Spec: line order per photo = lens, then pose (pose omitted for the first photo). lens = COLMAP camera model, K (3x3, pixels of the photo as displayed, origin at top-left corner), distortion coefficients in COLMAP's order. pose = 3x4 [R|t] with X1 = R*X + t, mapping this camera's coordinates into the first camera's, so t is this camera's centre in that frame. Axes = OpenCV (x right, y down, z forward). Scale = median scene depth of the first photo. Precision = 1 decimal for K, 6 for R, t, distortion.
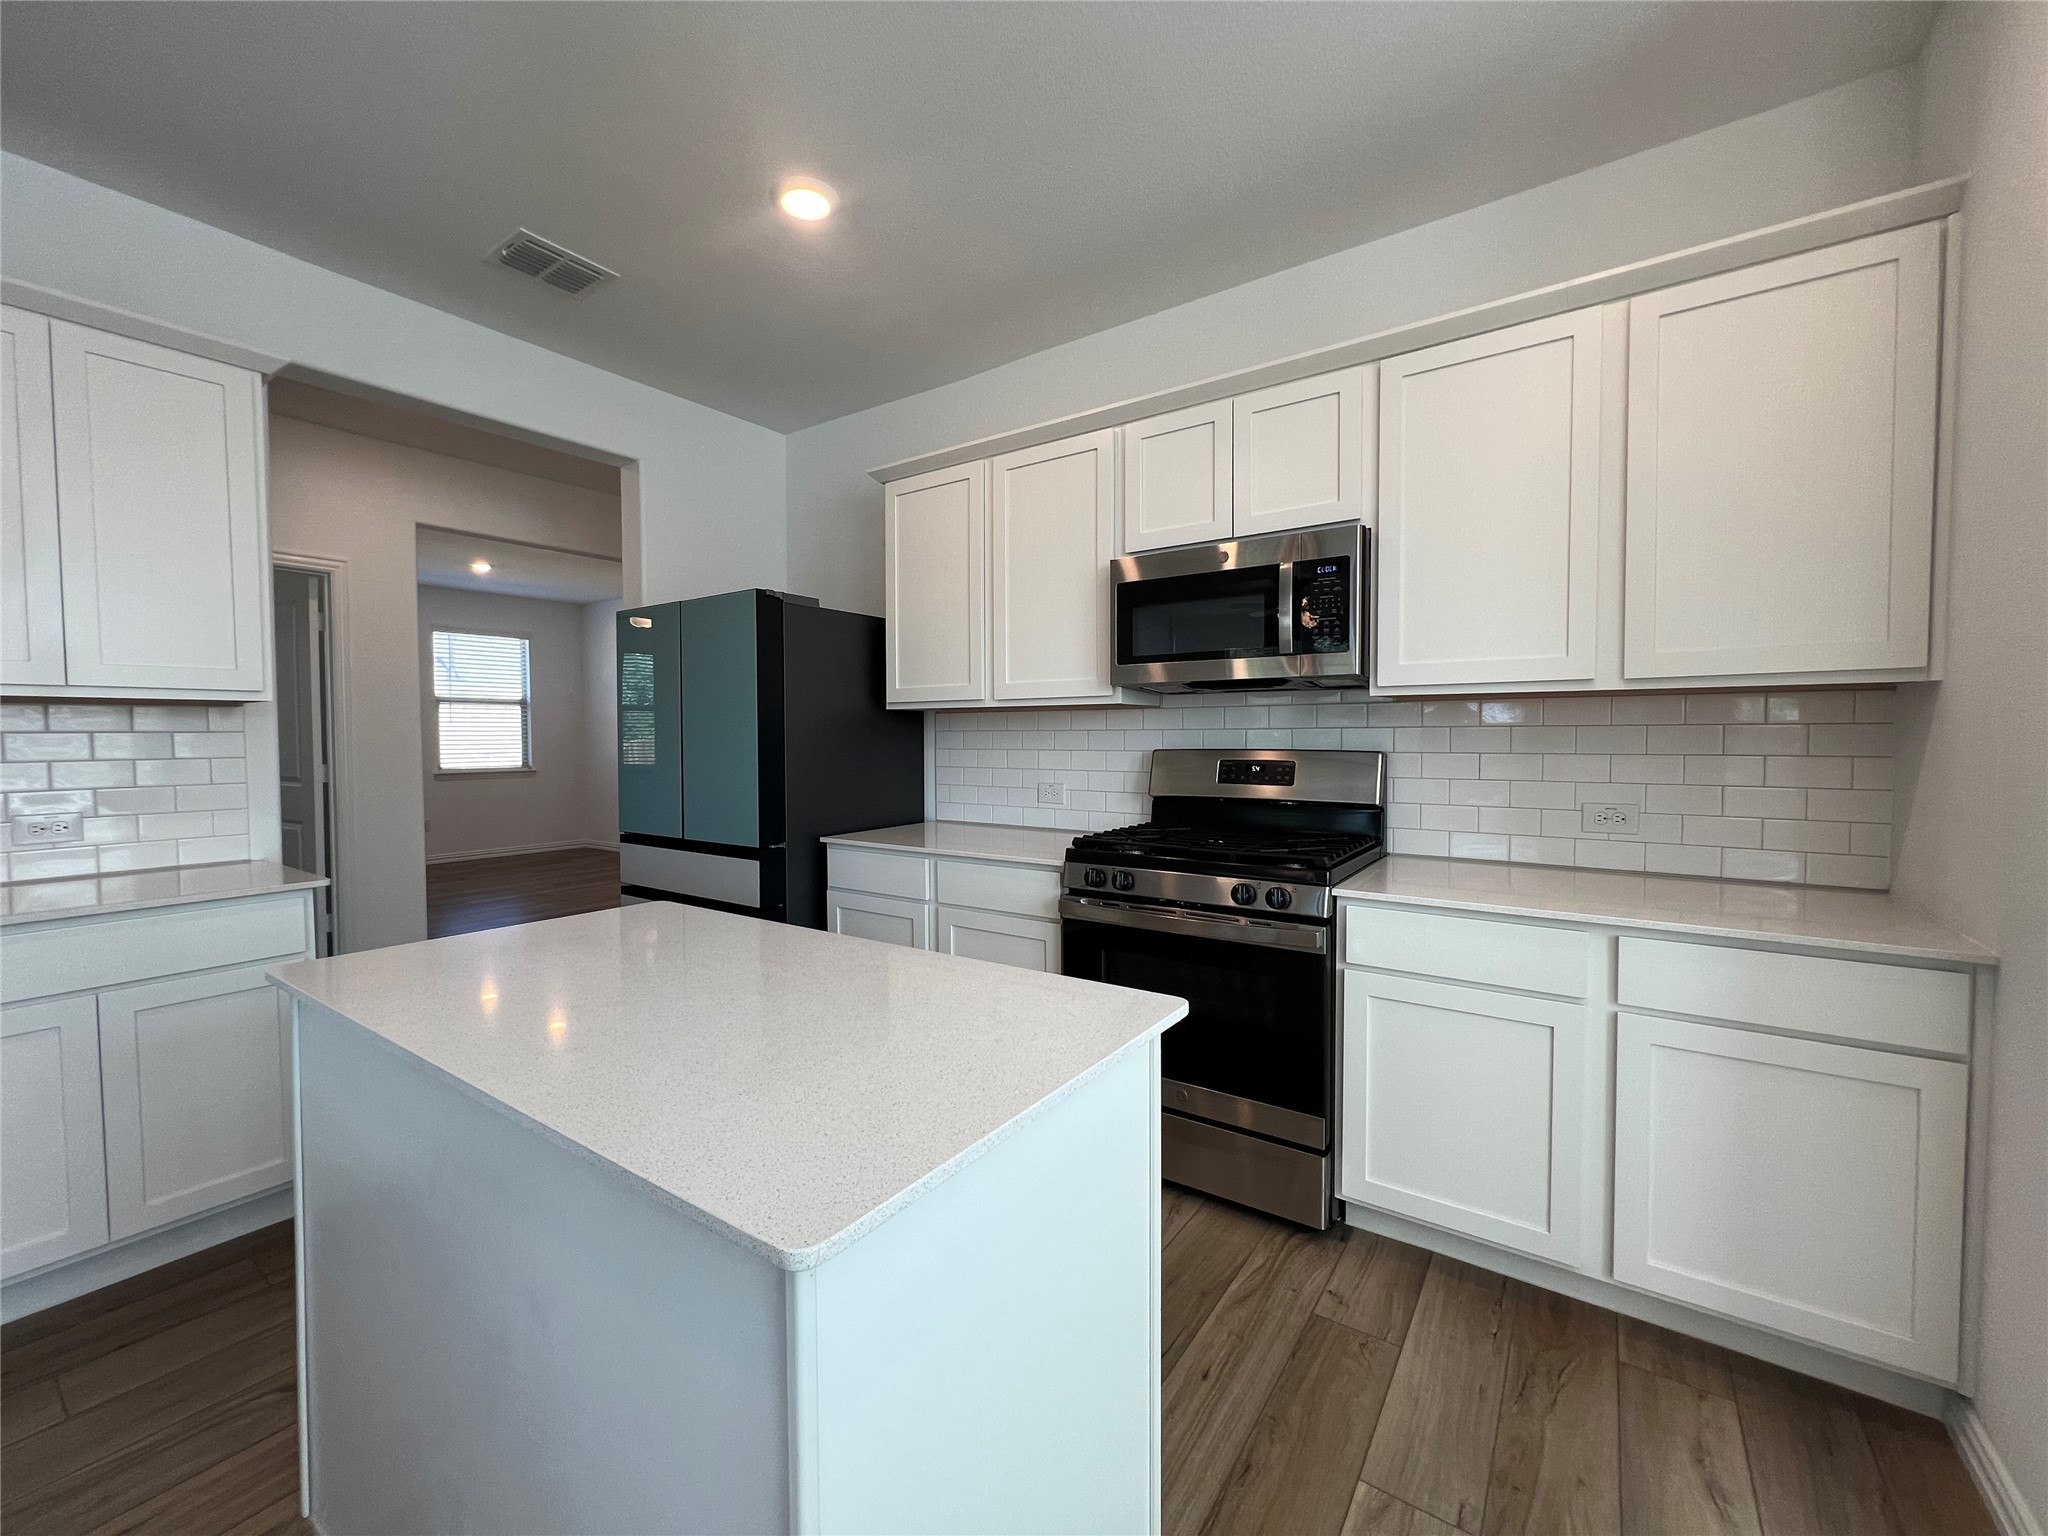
lens RADIAL K [[830.0, 0, 1017.6], [0, 830.0, 761.3], [0, 0, 1]] dist [0.000304, 0.001288]
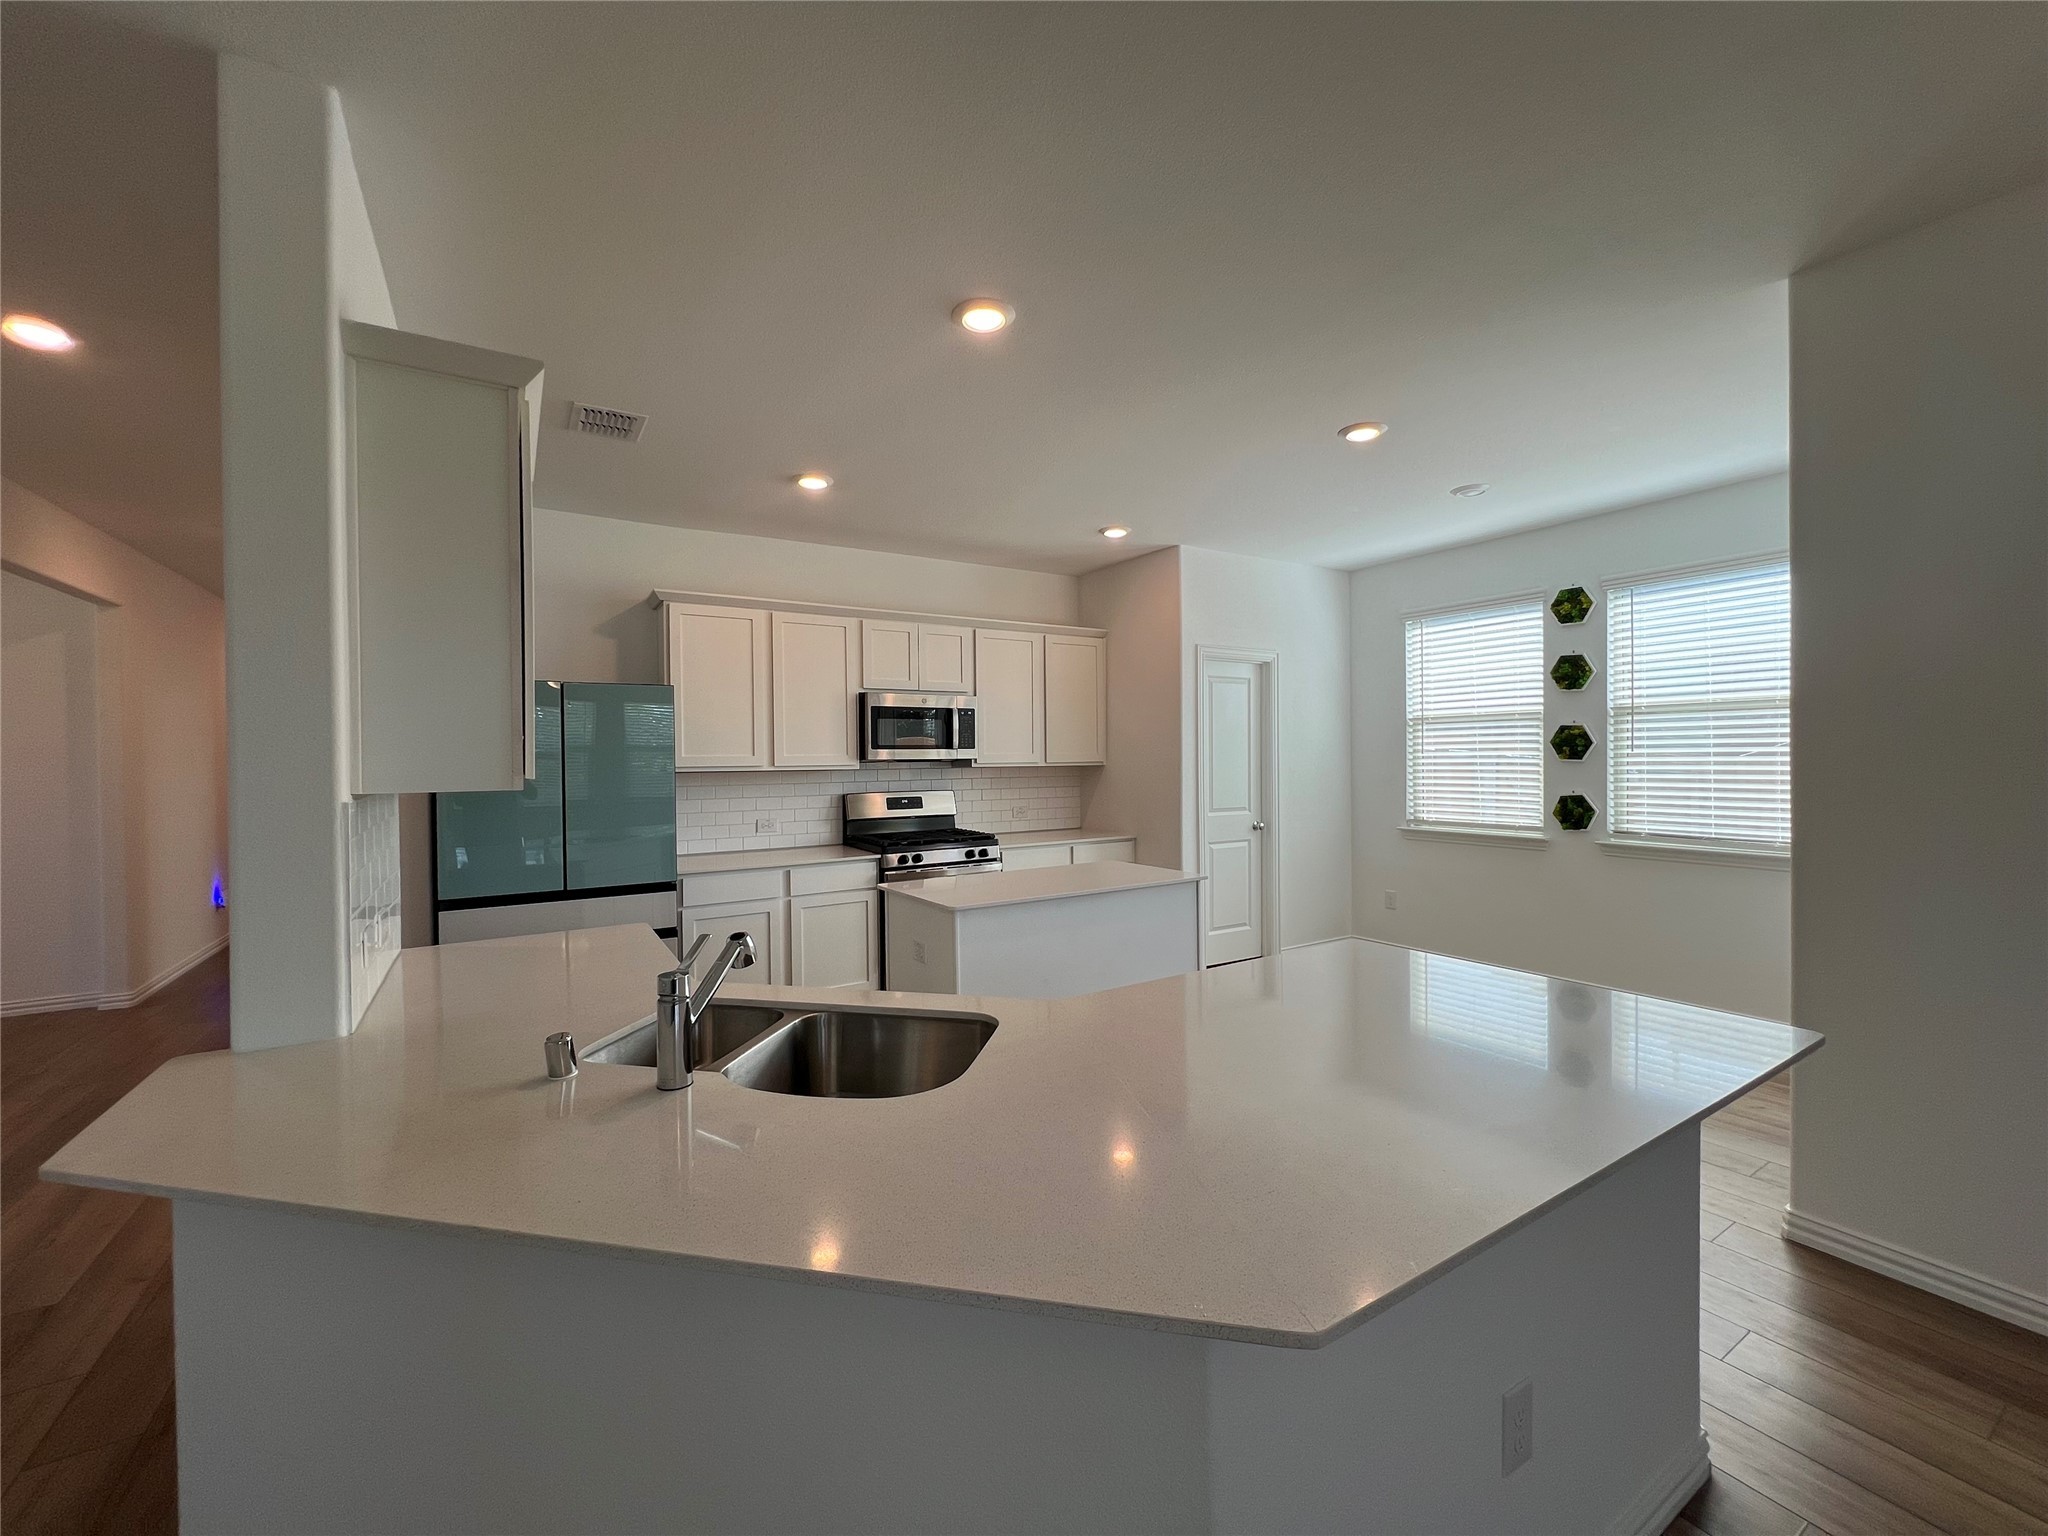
lens RADIAL K [[830.0, 0, 1021.1], [0, 830.0, 762.3], [0, 0, 1]] dist [0.000304, 0.001288]
pose [[0.384355, -0.005614, 0.923168, -1.419229], [0.040009, 0.999143, -0.010582, -0.051469], [-0.922318, 0.041002, 0.384250, -0.022130]]
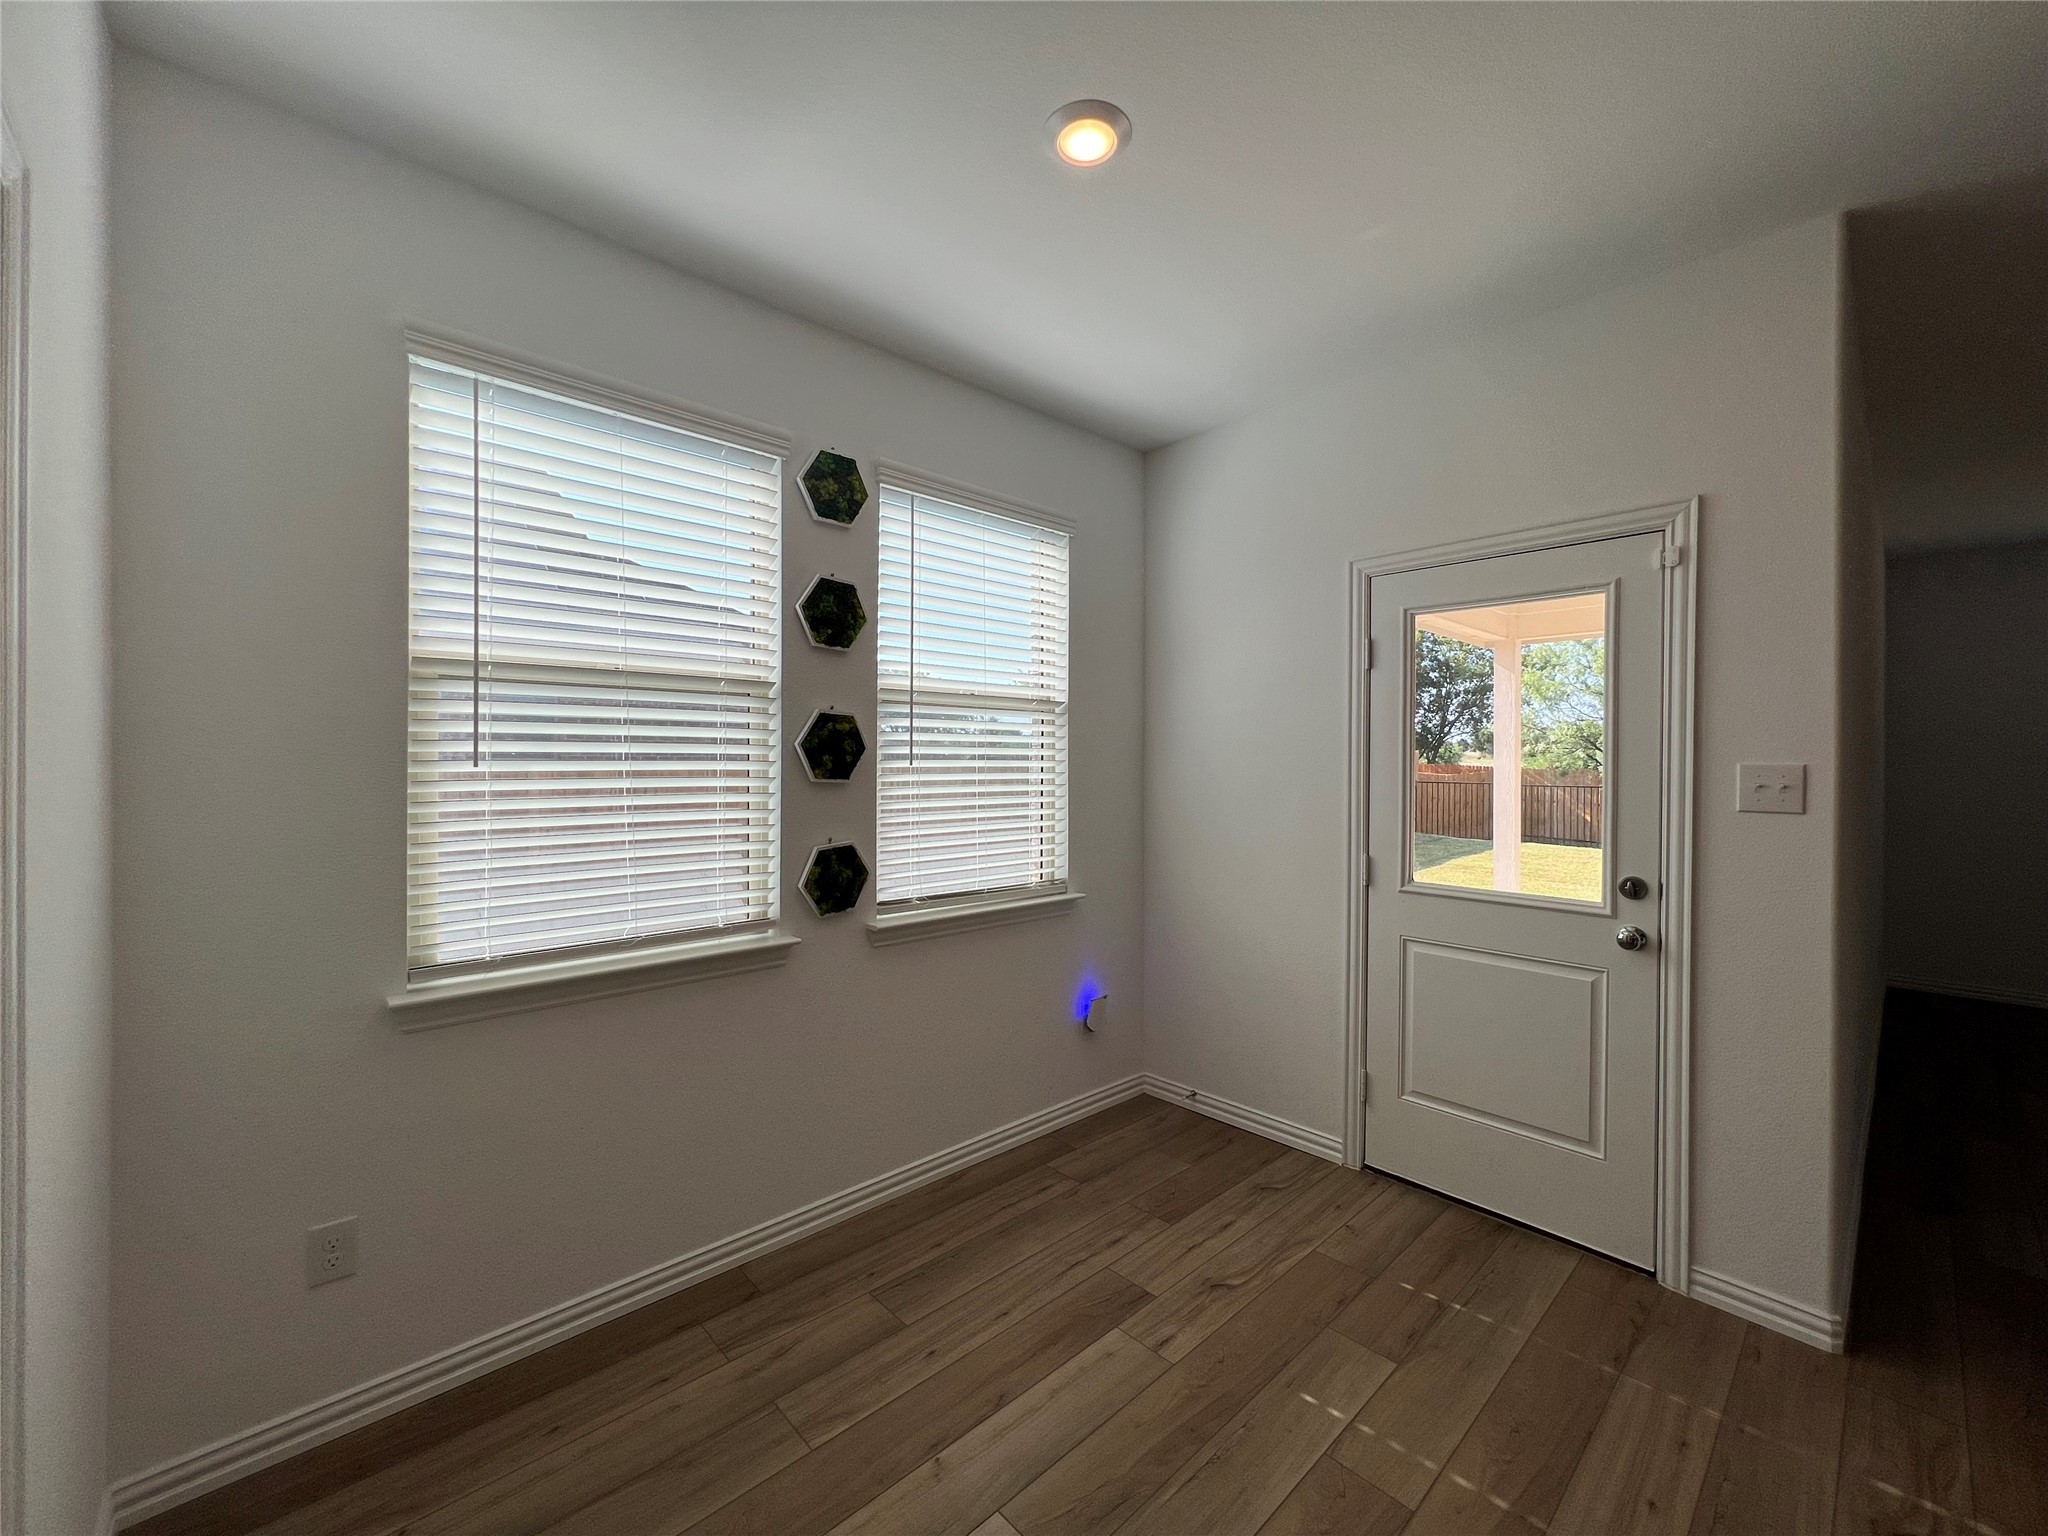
lens RADIAL K [[830.0, 0, 1022.0], [0, 830.0, 760.8], [0, 0, 1]] dist [0.000304, 0.001288]
pose [[-0.978104, -0.002714, 0.208100, 0.288264], [0.004519, 0.999402, 0.034273, -0.081478], [-0.208069, 0.034462, -0.977507, 0.446687]]
